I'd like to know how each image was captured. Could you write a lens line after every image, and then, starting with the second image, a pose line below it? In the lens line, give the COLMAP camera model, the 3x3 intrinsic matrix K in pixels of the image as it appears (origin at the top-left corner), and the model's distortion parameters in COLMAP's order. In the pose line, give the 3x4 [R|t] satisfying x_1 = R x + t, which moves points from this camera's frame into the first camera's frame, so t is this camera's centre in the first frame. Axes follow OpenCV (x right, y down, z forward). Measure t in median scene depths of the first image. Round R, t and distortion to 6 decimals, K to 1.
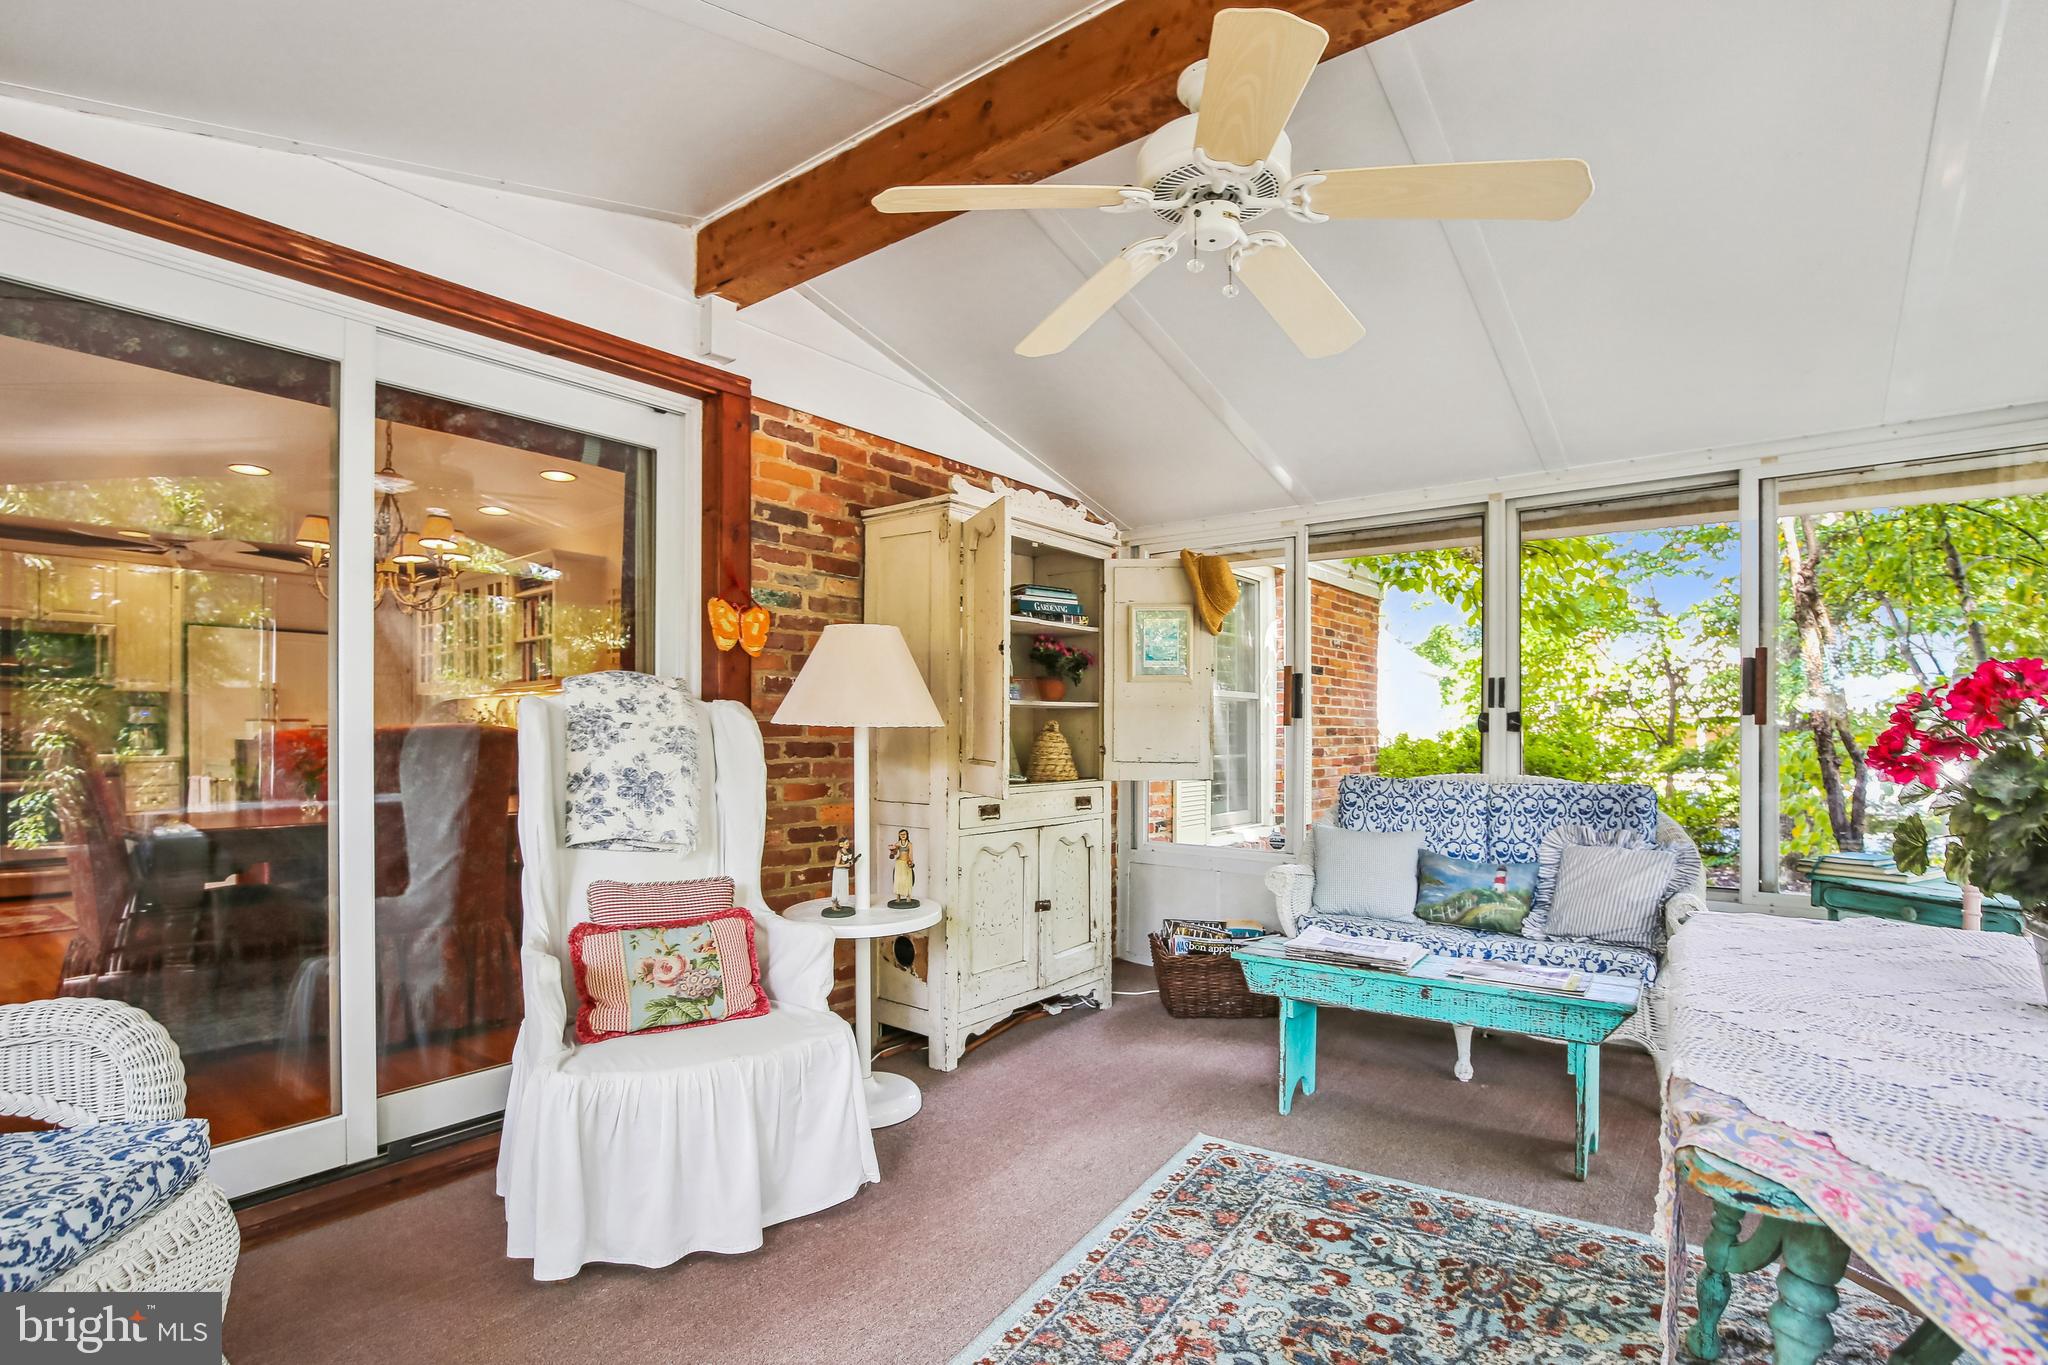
lens RADIAL K [[976.3, 0, 1032.1], [0, 976.3, 730.5], [0, 0, 1]] dist [-0.002188, -0.000168]
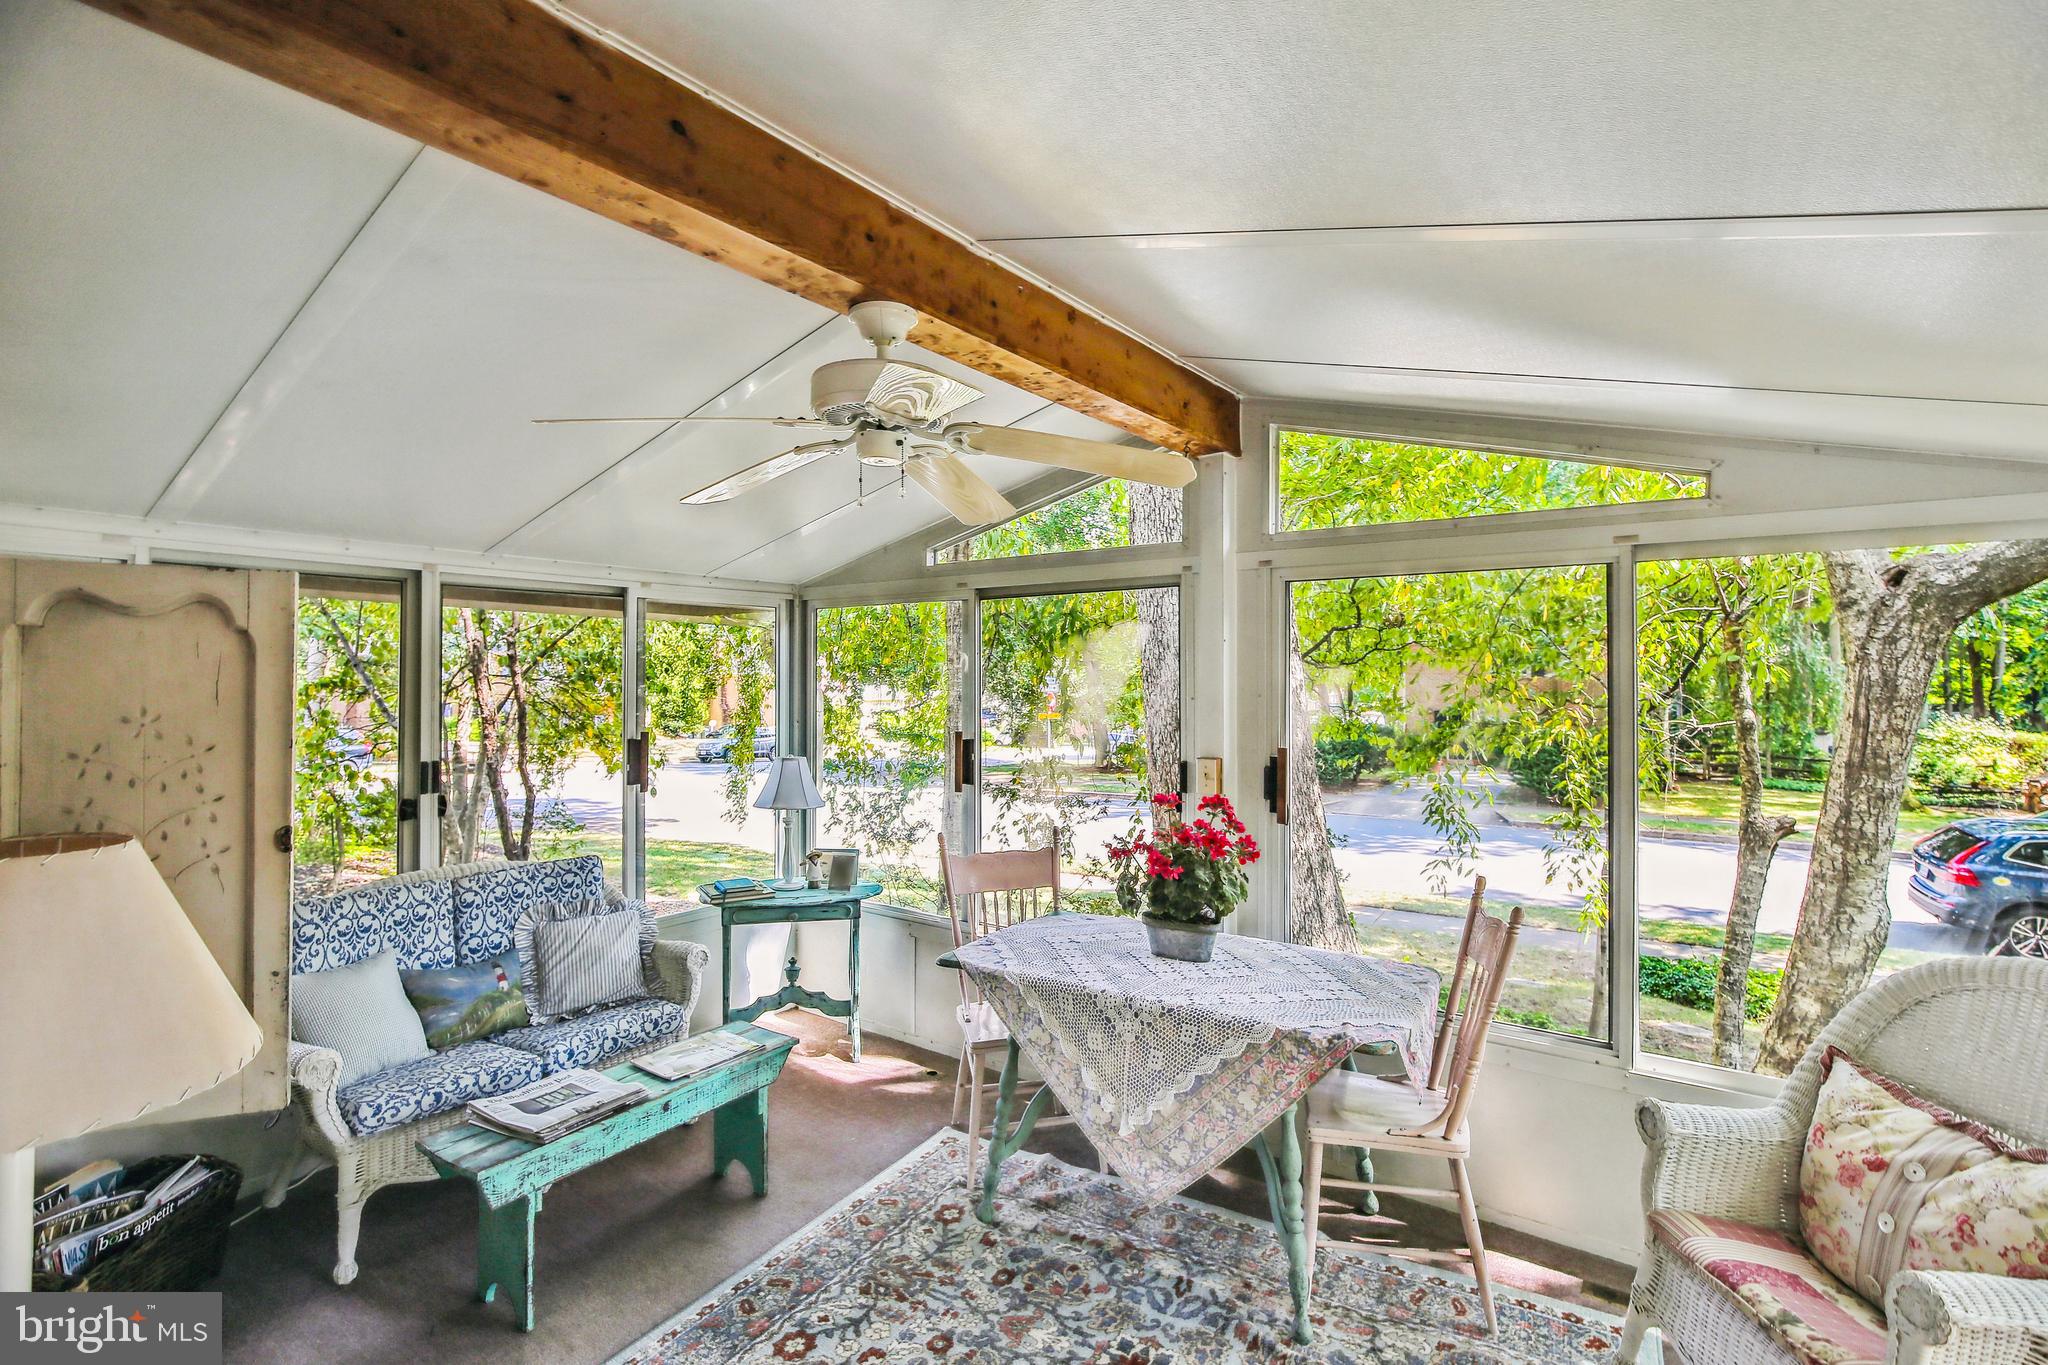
lens RADIAL K [[976.6, 0, 1024.0], [0, 976.6, 682.5], [0, 0, 1]] dist [-0.004811, -0.000348]
pose [[-0.010362, -0.006651, 0.999924, -0.546397], [-0.002291, 0.999975, 0.006628, -0.163797], [-0.999944, -0.002223, -0.010377, 0.532535]]
